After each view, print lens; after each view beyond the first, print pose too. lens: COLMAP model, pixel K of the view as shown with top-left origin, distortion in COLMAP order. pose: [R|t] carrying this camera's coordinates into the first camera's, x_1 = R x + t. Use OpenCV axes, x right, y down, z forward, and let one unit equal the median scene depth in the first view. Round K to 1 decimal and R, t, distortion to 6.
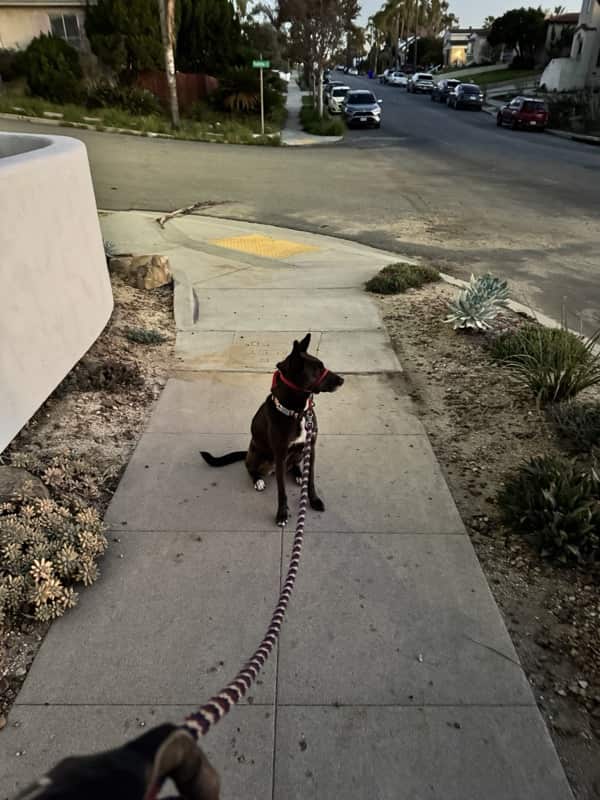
lens RADIAL K [[539.3, 0, 300.0], [0, 539.3, 400.0], [0, 0, 1]] dist [-0.000623, 0.000489]
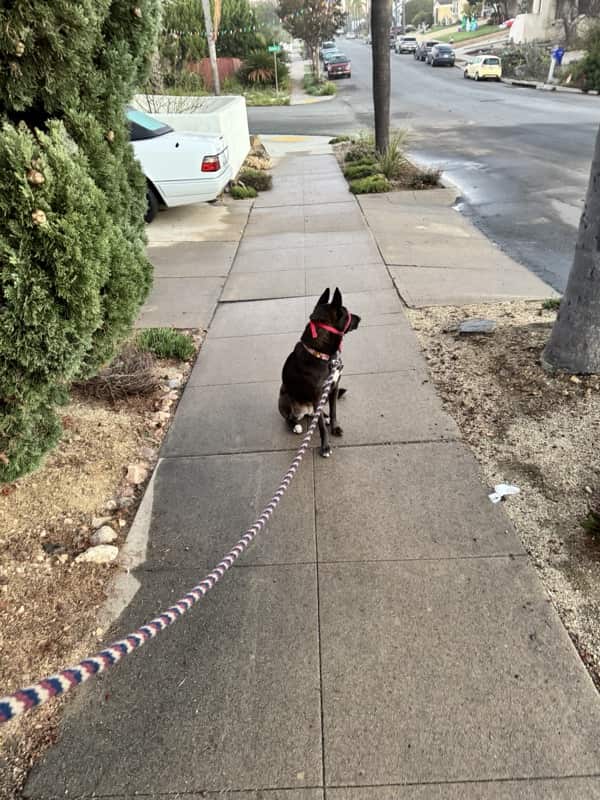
lens RADIAL K [[554.9, 0, 300.0], [0, 554.9, 400.0], [0, 0, 1]] dist [0.001048, -0.004140]
pose [[0.997659, -0.055693, -0.039680, 0.001970], [0.057134, 0.997712, 0.036148, 0.156883], [0.037576, -0.038331, 0.998558, -0.304665]]
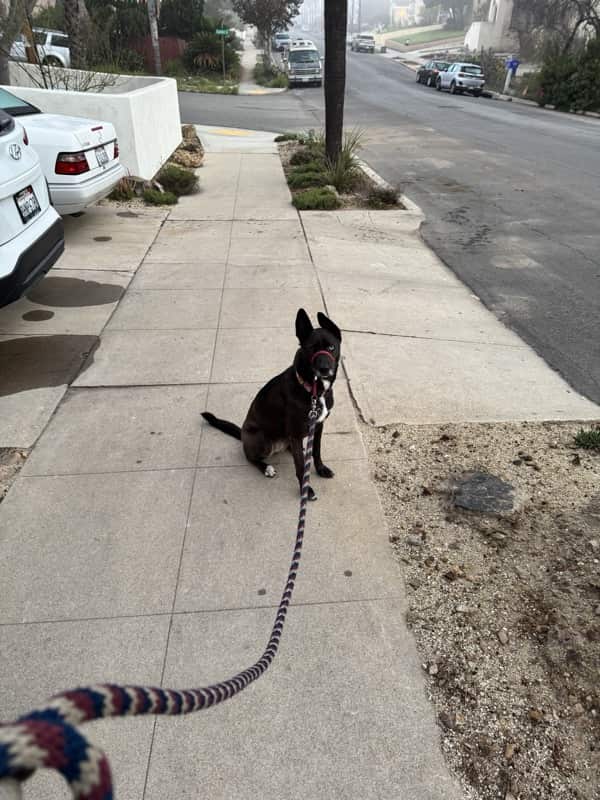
lens RADIAL K [[554.9, 0, 300.0], [0, 554.9, 400.0], [0, 0, 1]] dist [0.001048, -0.004140]
pose [[0.997980, -0.027765, 0.057147, 0.009597], [0.024933, 0.998454, 0.049676, 0.132539], [-0.058438, -0.048151, 0.997129, -0.251740]]
